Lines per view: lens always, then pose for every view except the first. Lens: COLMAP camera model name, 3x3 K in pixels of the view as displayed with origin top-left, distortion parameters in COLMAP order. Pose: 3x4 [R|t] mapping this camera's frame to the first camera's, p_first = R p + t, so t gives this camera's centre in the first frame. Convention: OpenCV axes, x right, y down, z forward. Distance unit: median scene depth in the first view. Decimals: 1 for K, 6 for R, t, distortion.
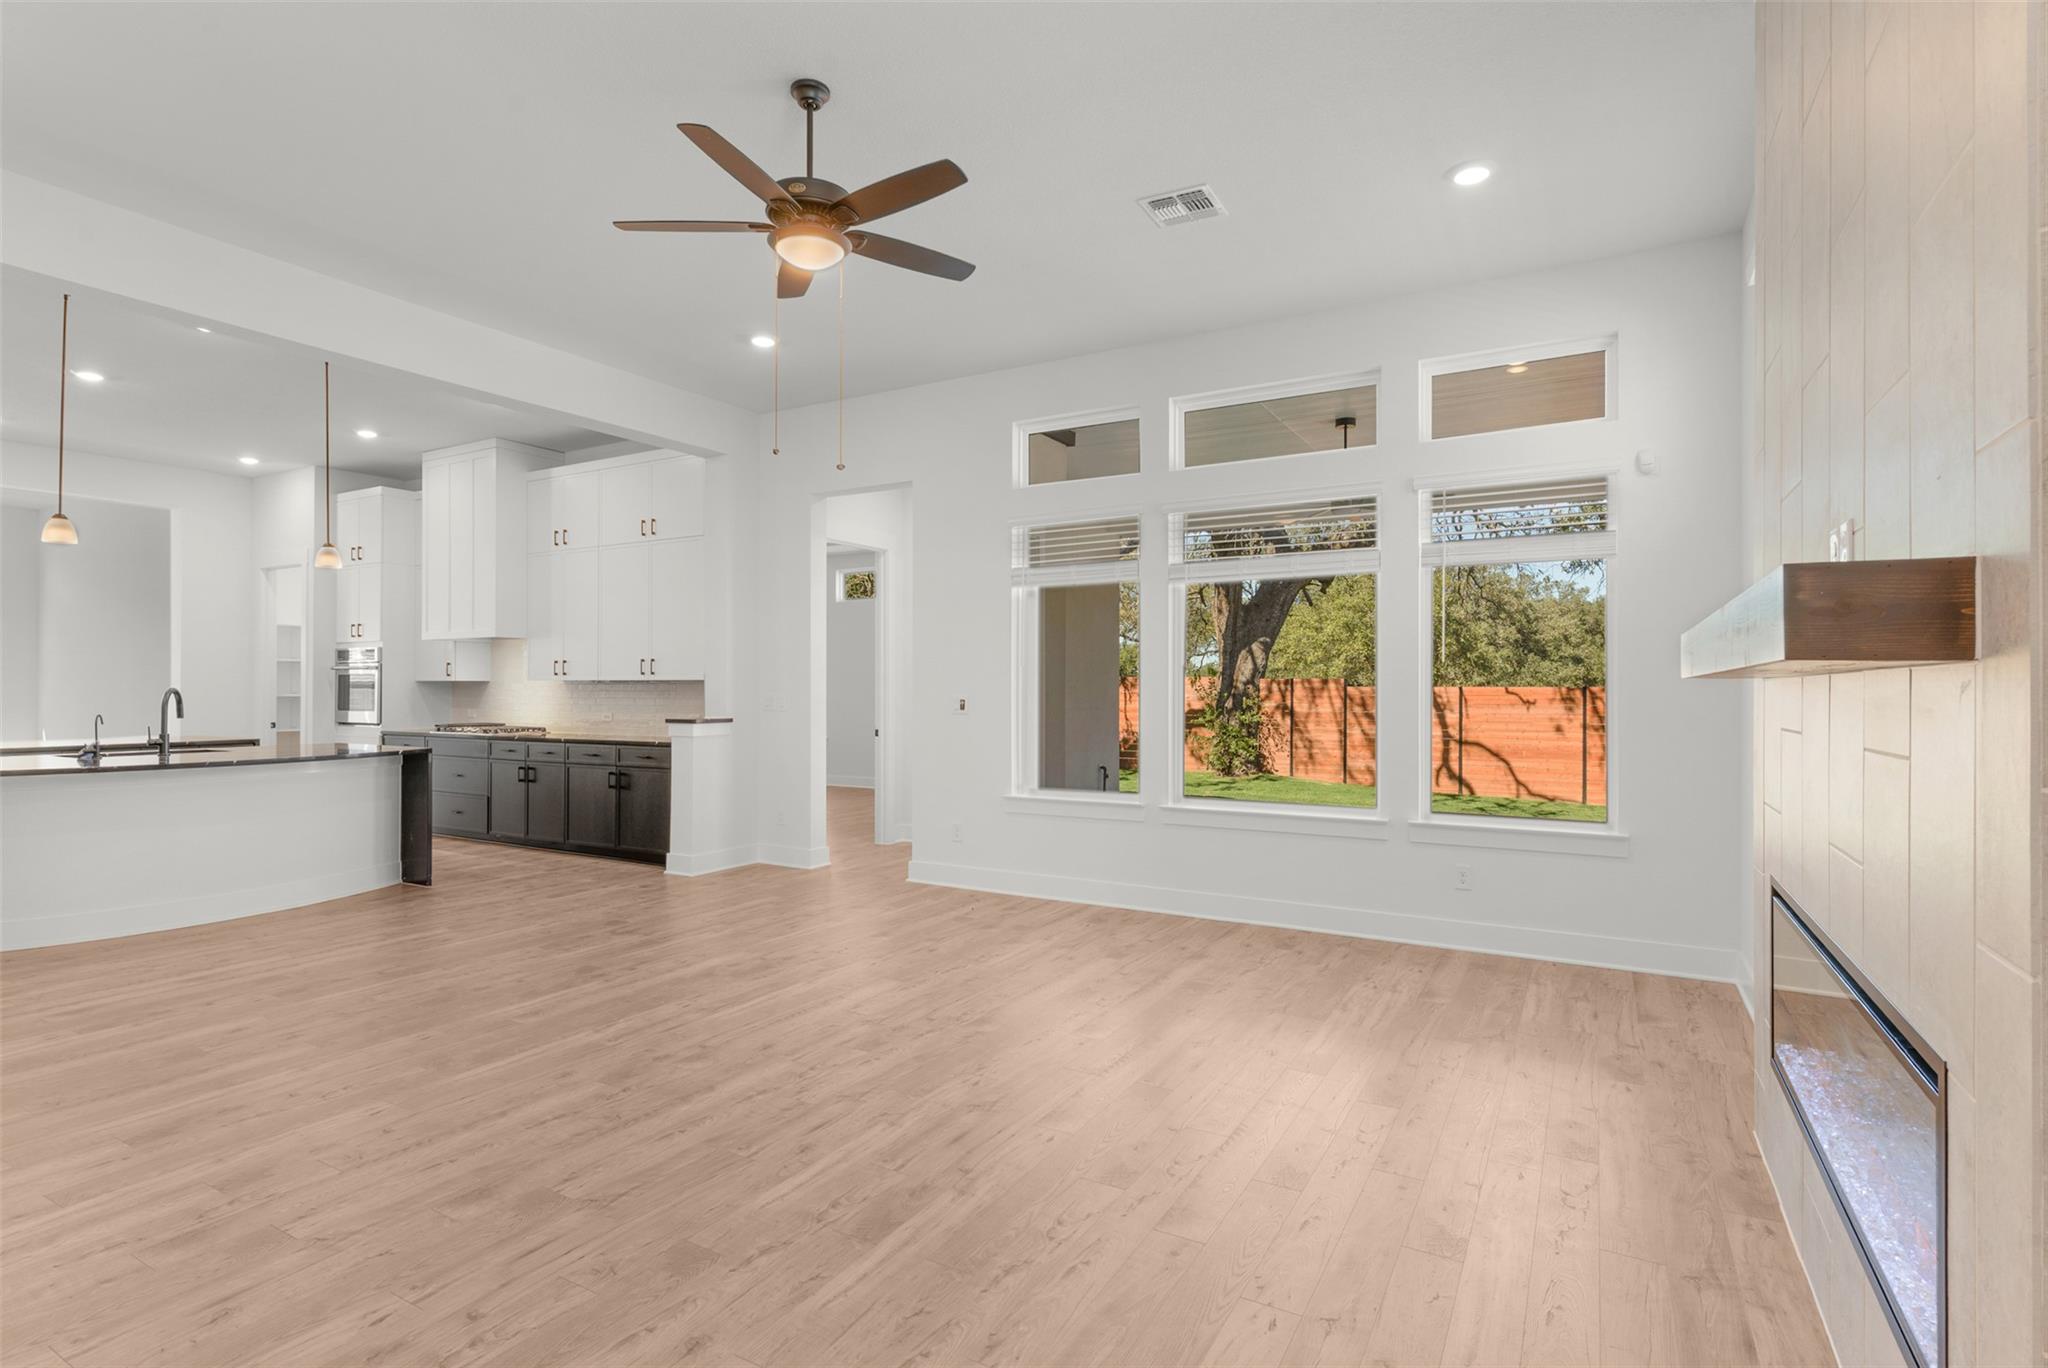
lens RADIAL K [[1002.6, 0, 1015.8], [0, 1002.6, 684.7], [0, 0, 1]] dist [0.002539, -0.000371]
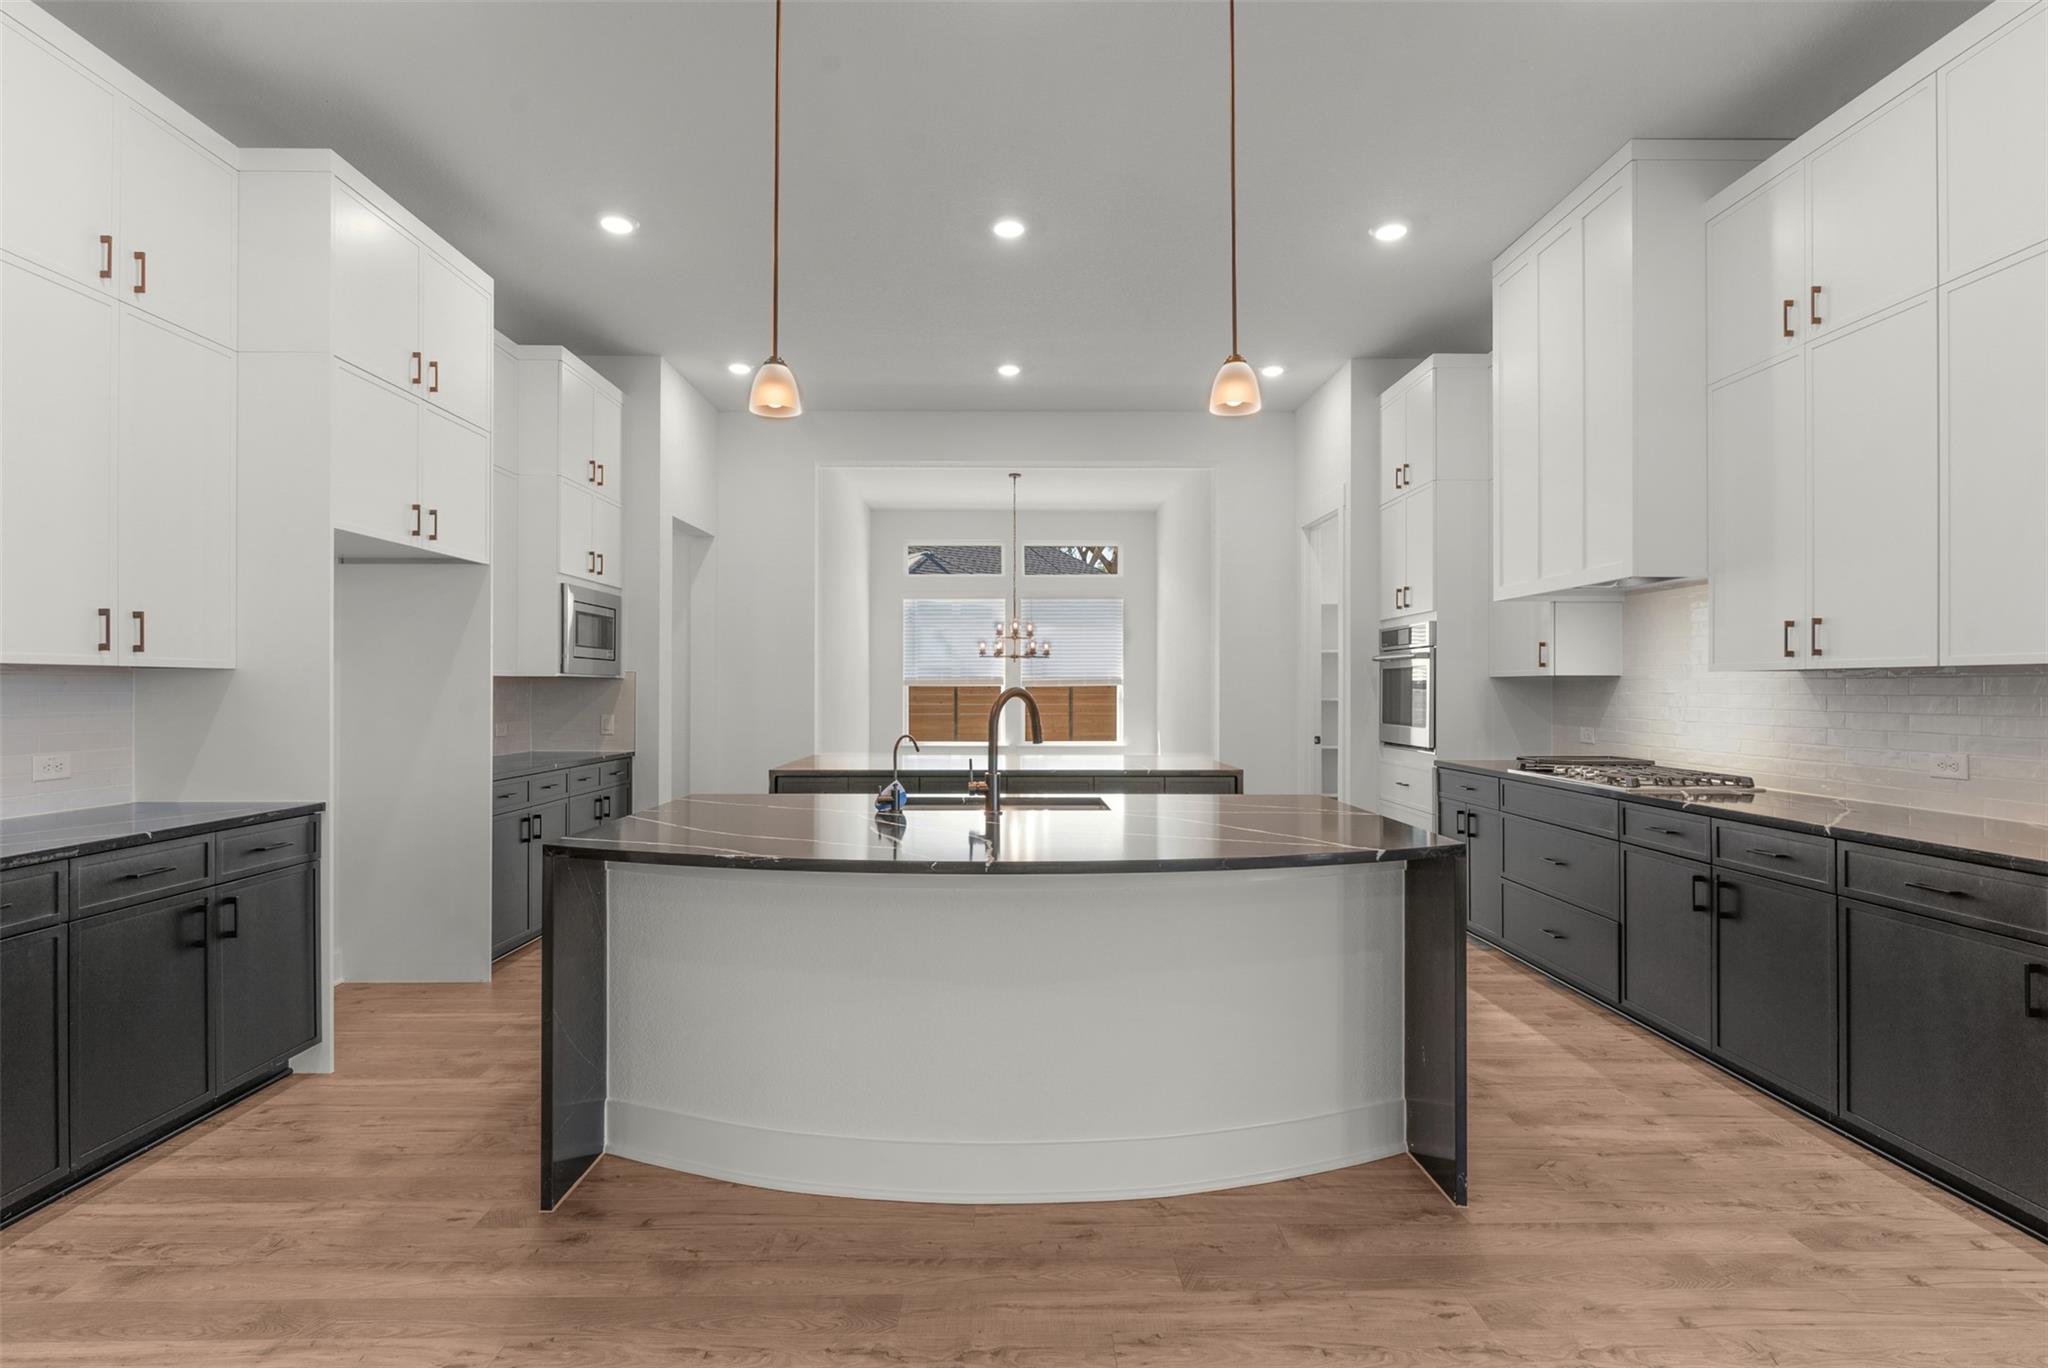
lens RADIAL K [[1002.6, 0, 1015.8], [0, 1002.6, 684.7], [0, 0, 1]] dist [0.002539, -0.000371]
pose [[0.515103, -0.005772, -0.857109, -0.260616], [0.004798, 0.999981, -0.003851, 0.001846], [0.857115, -0.002128, 0.515121, 0.500967]]
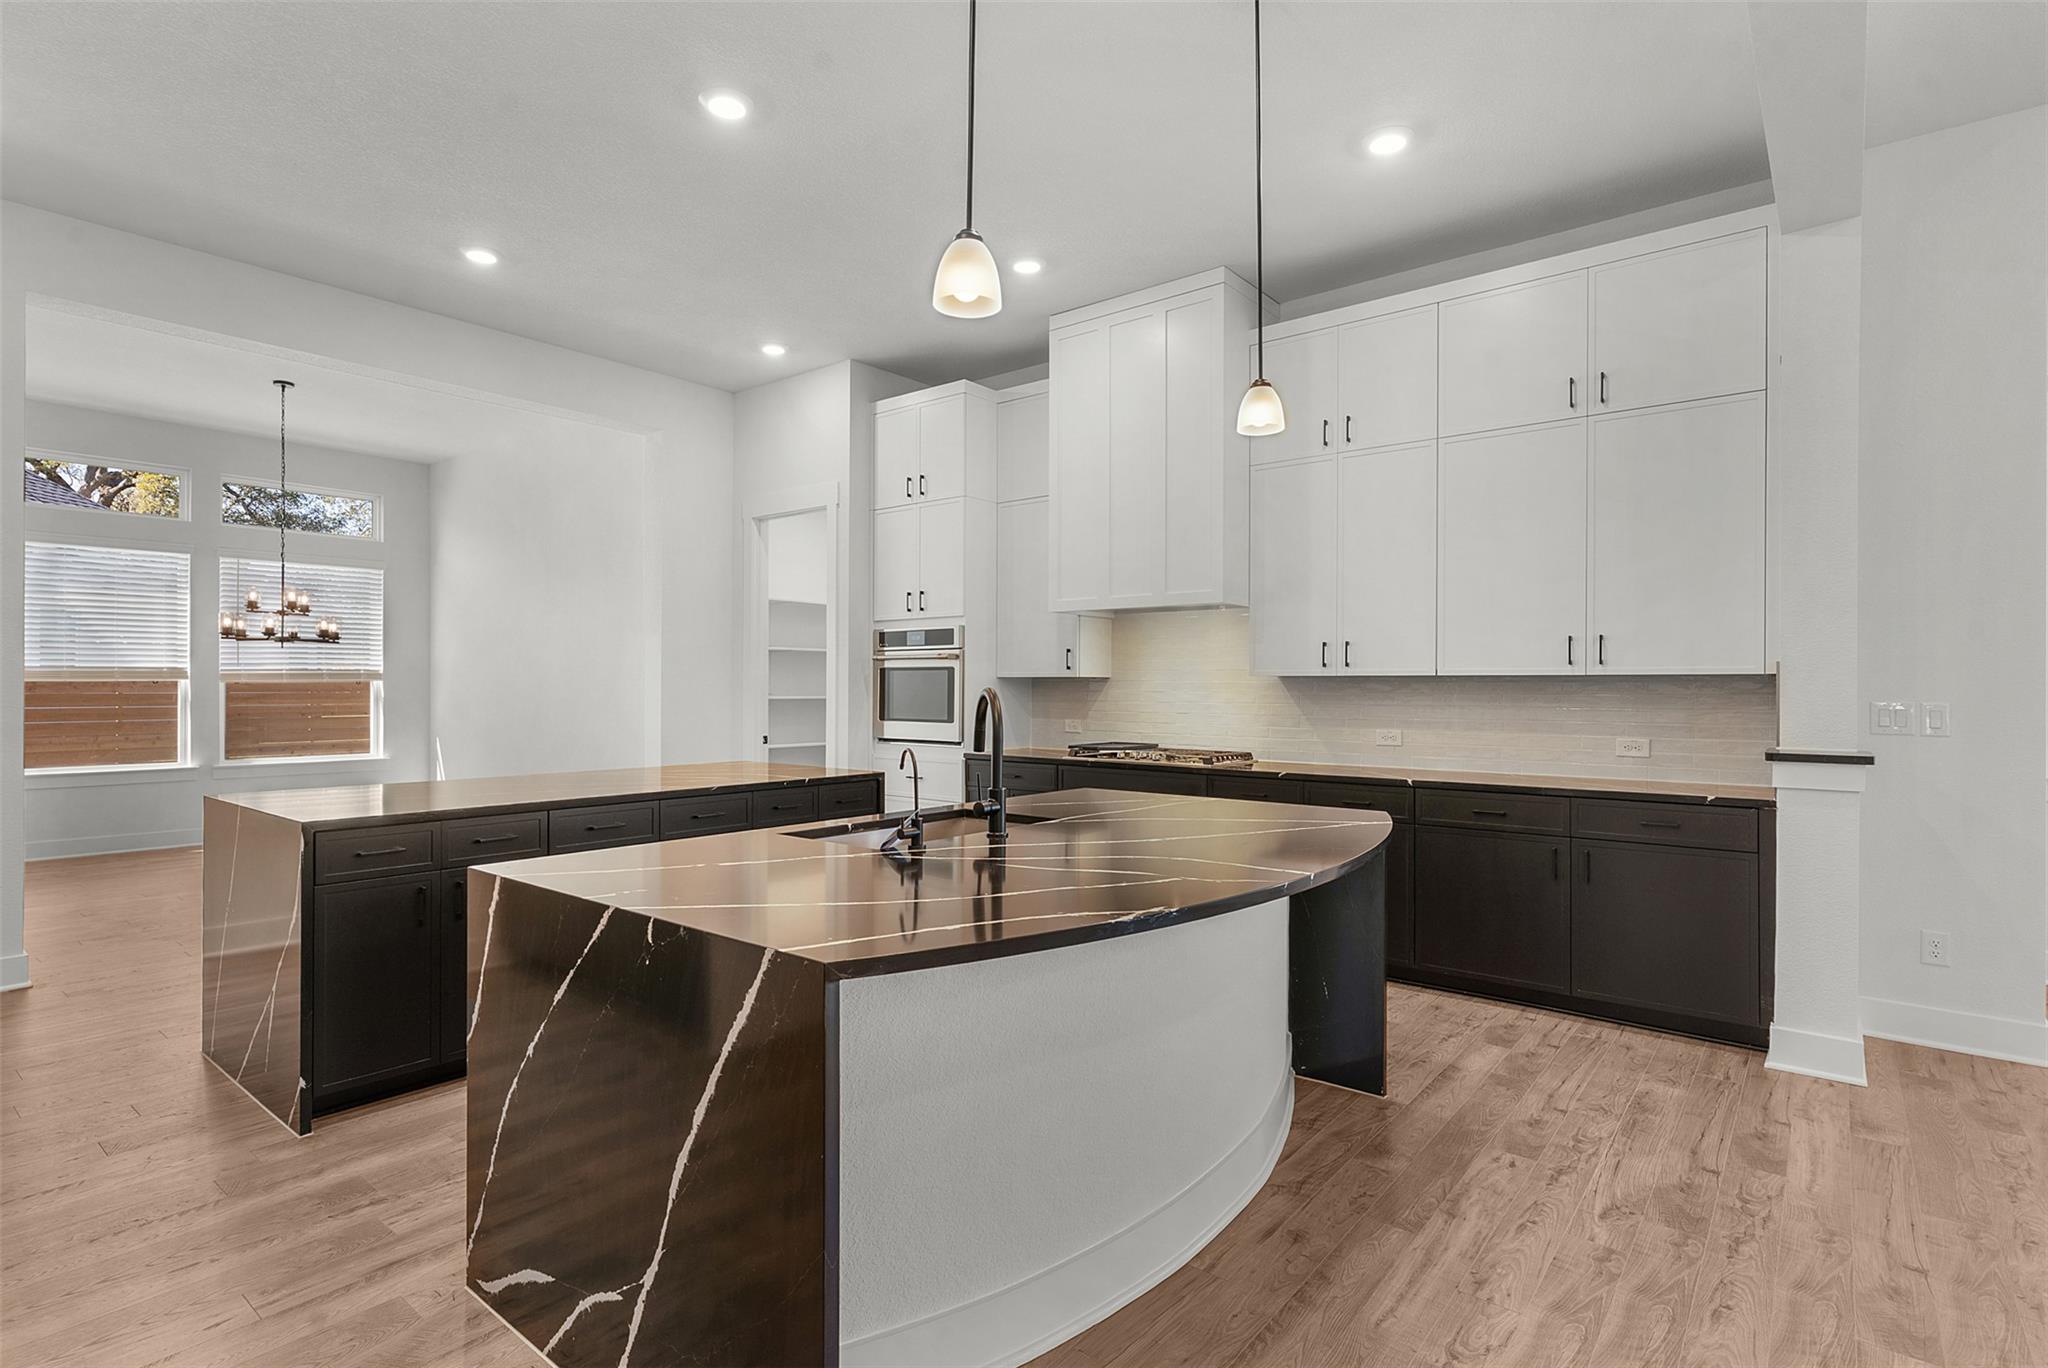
lens RADIAL K [[1005.3, 0, 1024.1], [0, 1005.3, 689.7], [0, 0, 1]] dist [0.002255, 0.000096]
pose [[0.988850, 0.001813, -0.148906, -0.522364], [-0.000747, 0.999974, 0.007214, -0.000245], [0.148915, -0.007022, 0.988825, 0.374577]]
